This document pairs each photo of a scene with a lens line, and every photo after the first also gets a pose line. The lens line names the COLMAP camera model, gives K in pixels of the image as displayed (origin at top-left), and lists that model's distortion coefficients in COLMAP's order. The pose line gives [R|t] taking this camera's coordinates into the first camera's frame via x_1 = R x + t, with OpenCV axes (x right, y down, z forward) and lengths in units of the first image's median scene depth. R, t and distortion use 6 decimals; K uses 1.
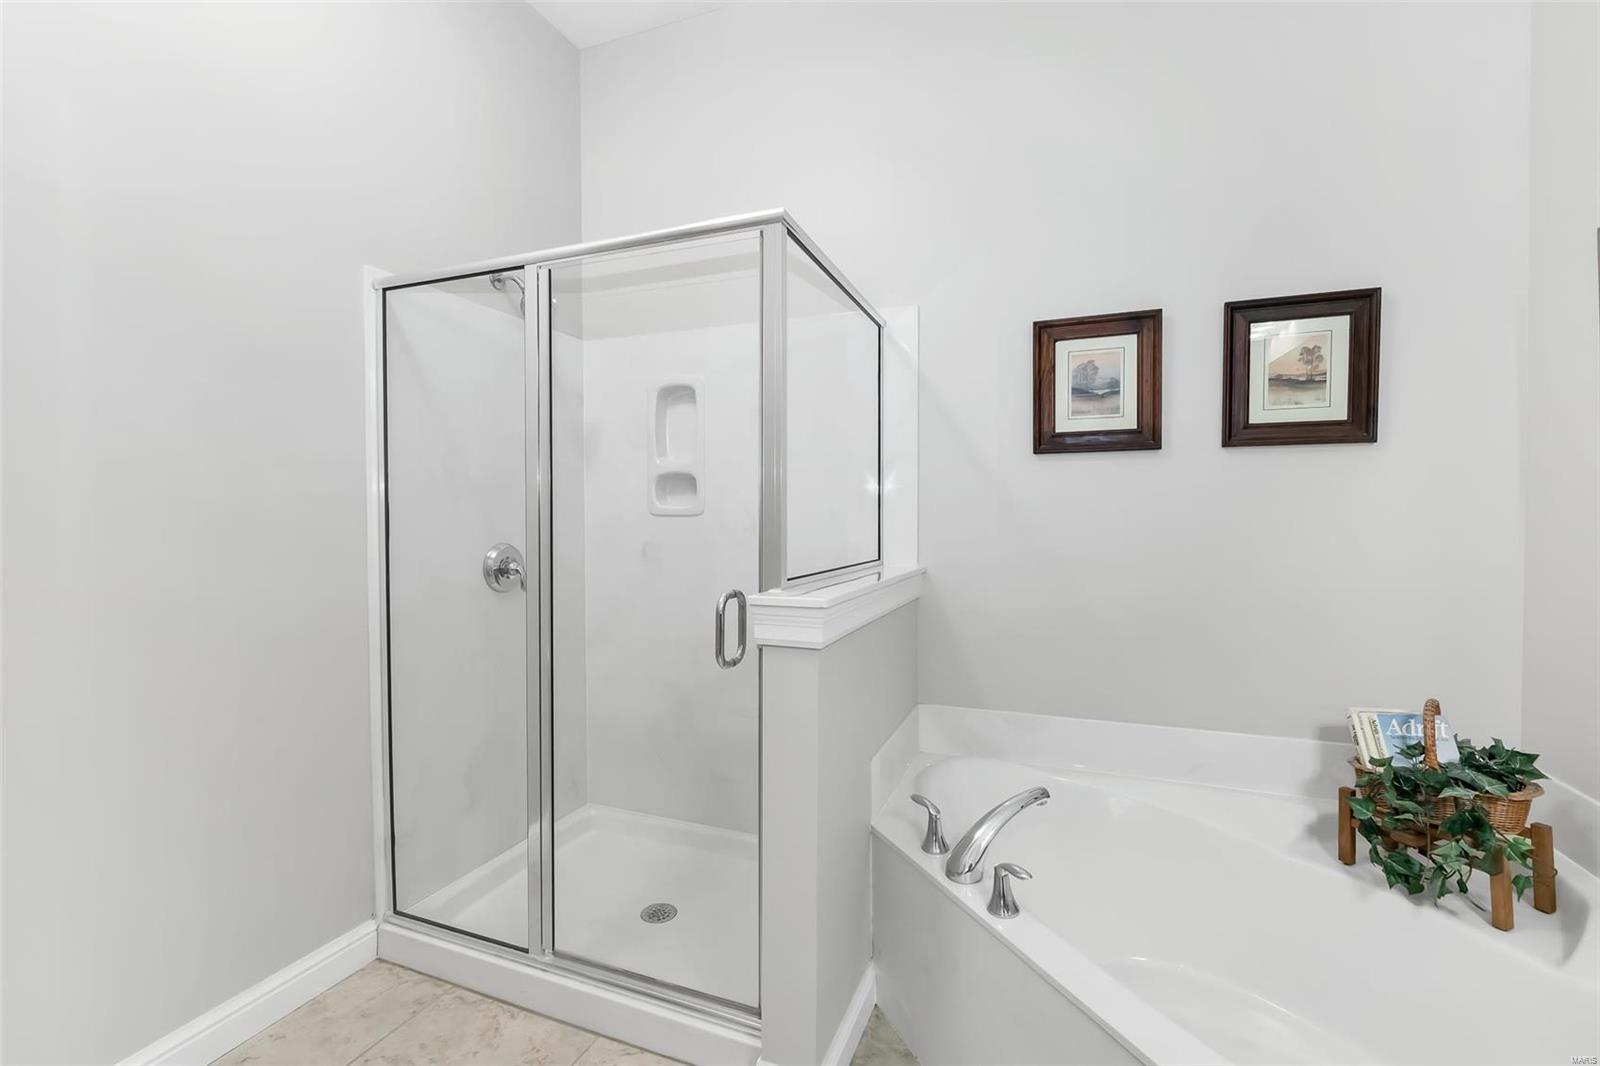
lens RADIAL K [[723.4, 0, 789.2], [0, 723.4, 529.3], [0, 0, 1]] dist [-0.002978, -0.000586]
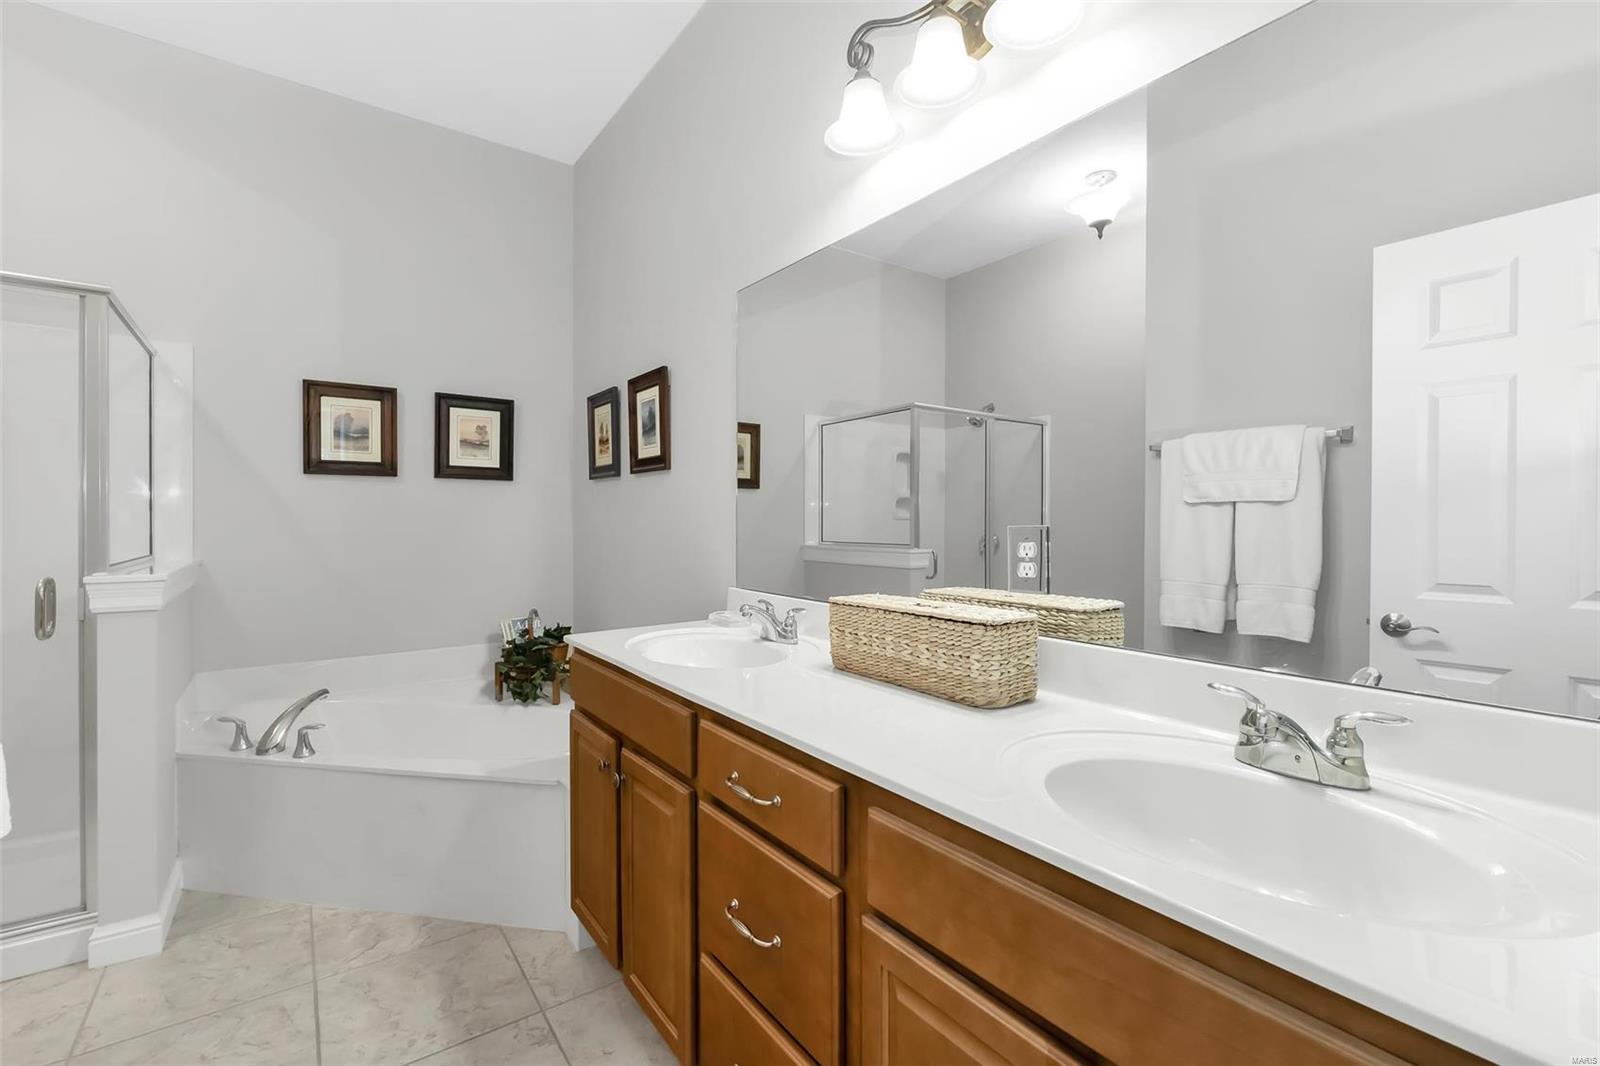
lens RADIAL K [[723.4, 0, 803.2], [0, 723.4, 526.2], [0, 0, 1]] dist [-0.002978, -0.000586]
pose [[0.548139, -0.003256, 0.836381, -0.349082], [0.012081, 0.999919, -0.004026, 0.015335], [-0.836300, 0.012311, 0.548134, -0.660953]]
